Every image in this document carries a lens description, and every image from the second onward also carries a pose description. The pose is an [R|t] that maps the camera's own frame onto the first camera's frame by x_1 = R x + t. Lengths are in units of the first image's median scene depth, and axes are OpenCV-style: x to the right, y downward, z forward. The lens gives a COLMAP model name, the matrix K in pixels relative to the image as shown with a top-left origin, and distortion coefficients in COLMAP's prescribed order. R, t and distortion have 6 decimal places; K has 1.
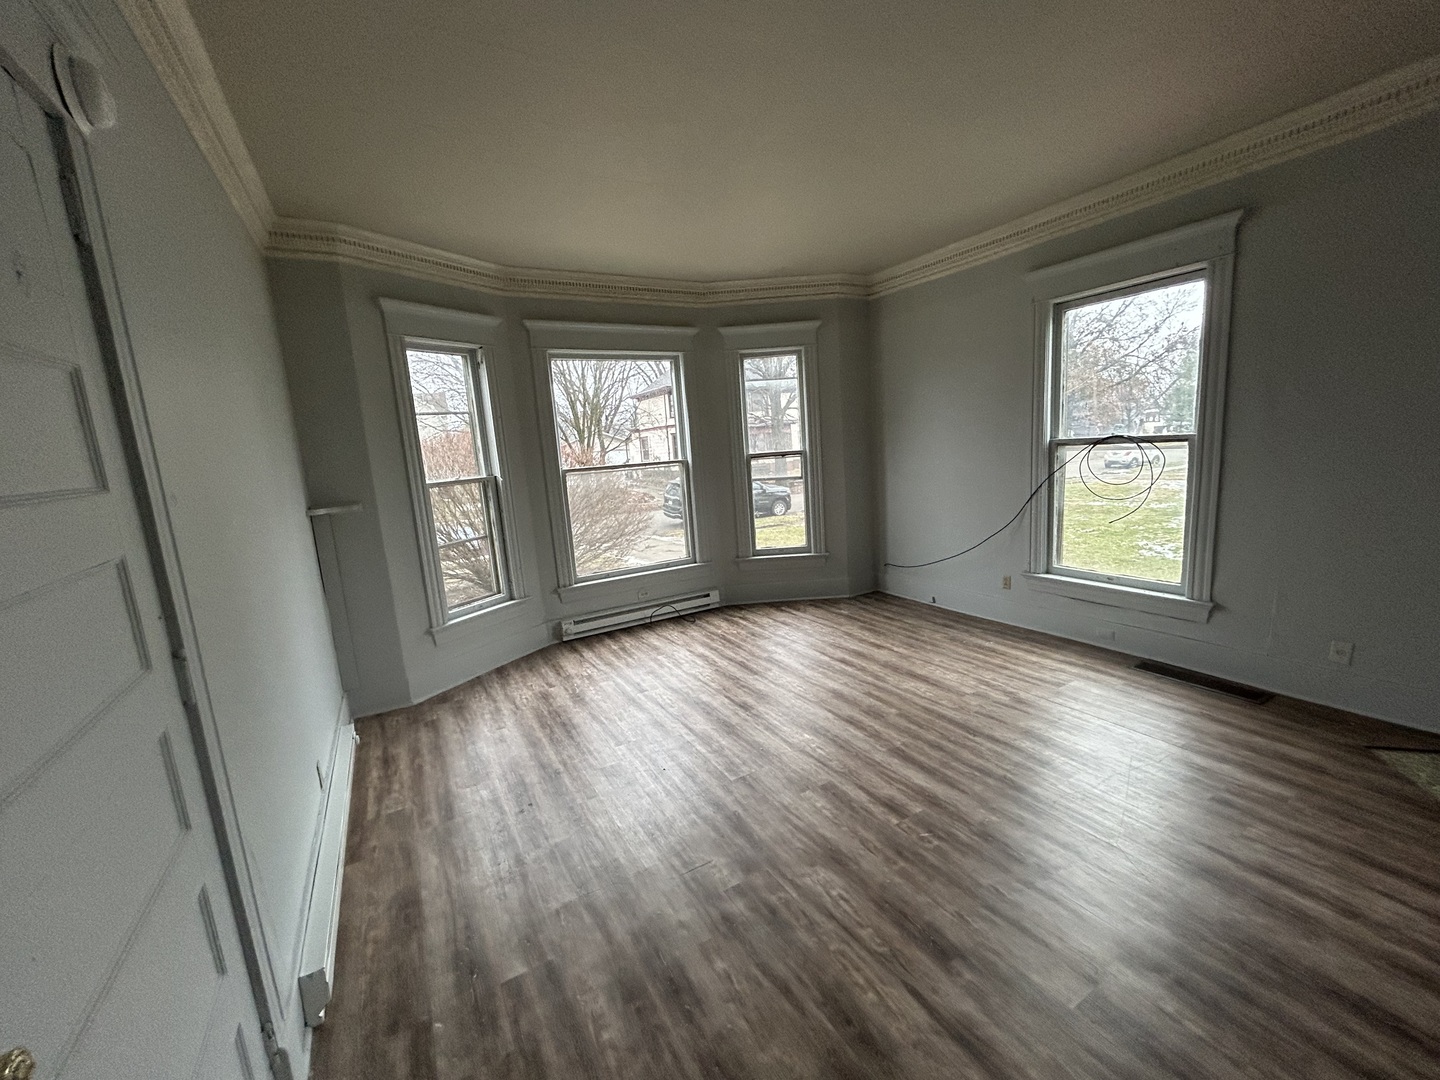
lens RADIAL K [[585.0, 0, 717.6], [0, 585.0, 541.4], [0, 0, 1]] dist [0.003330, 0.000250]
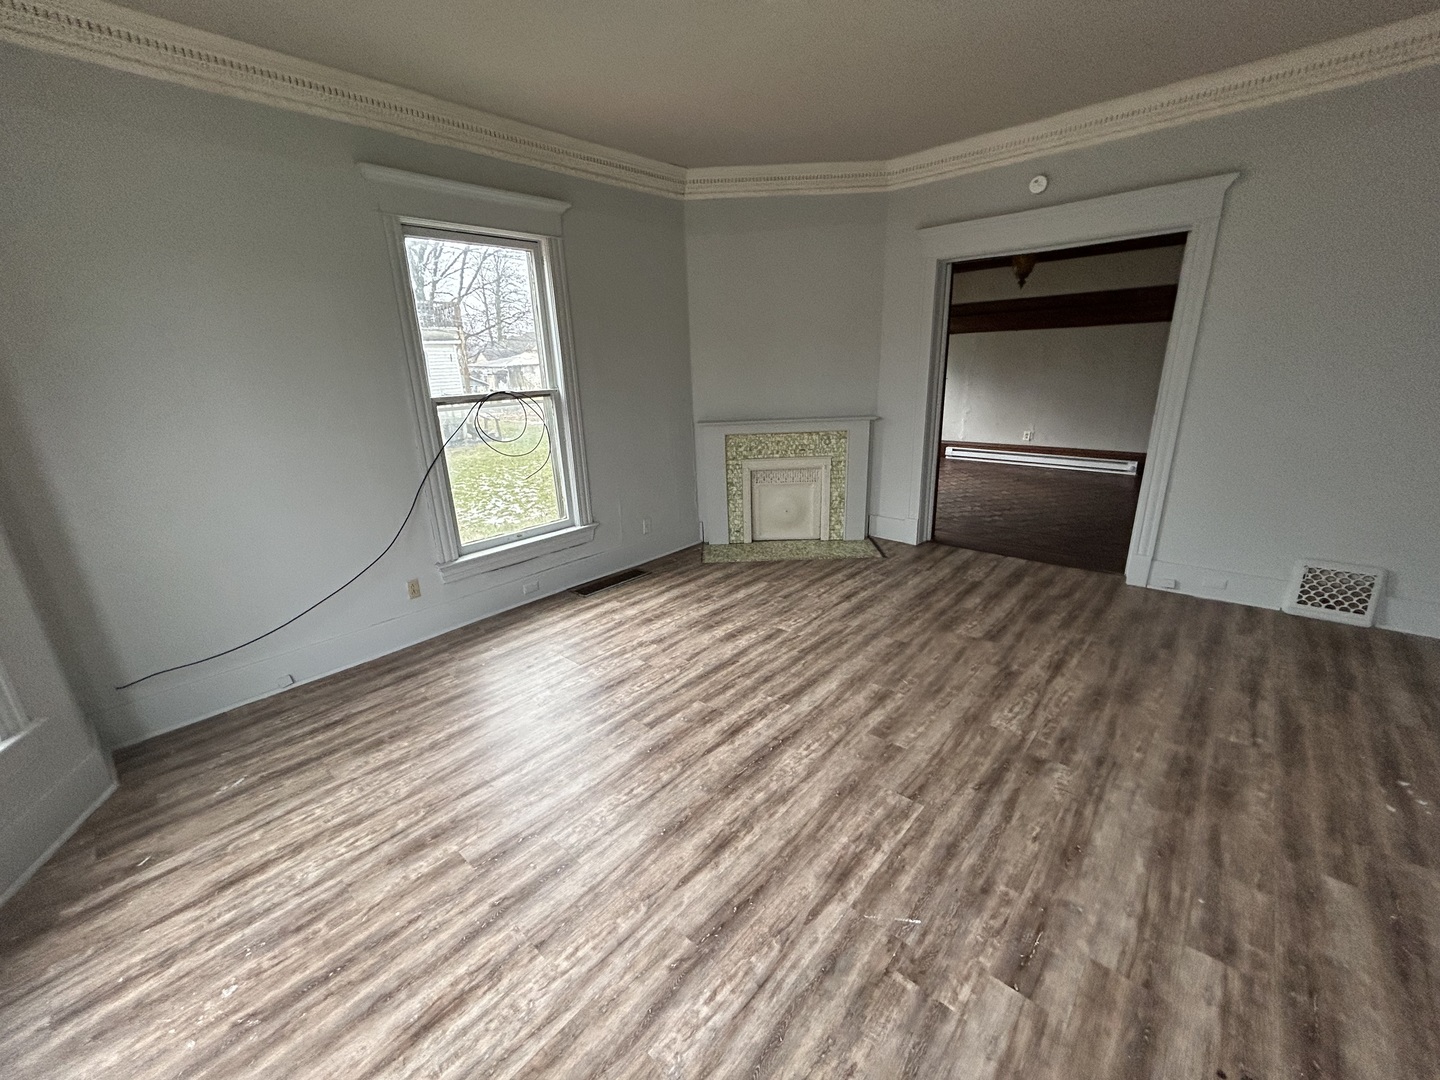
lens RADIAL K [[585.0, 0, 716.4], [0, 585.0, 538.5], [0, 0, 1]] dist [0.003330, 0.000250]
pose [[-0.310328, -0.203661, 0.928558, -0.380763], [0.213819, 0.936799, 0.276927, -0.140671], [-0.926271, 0.284481, -0.247168, 0.949663]]
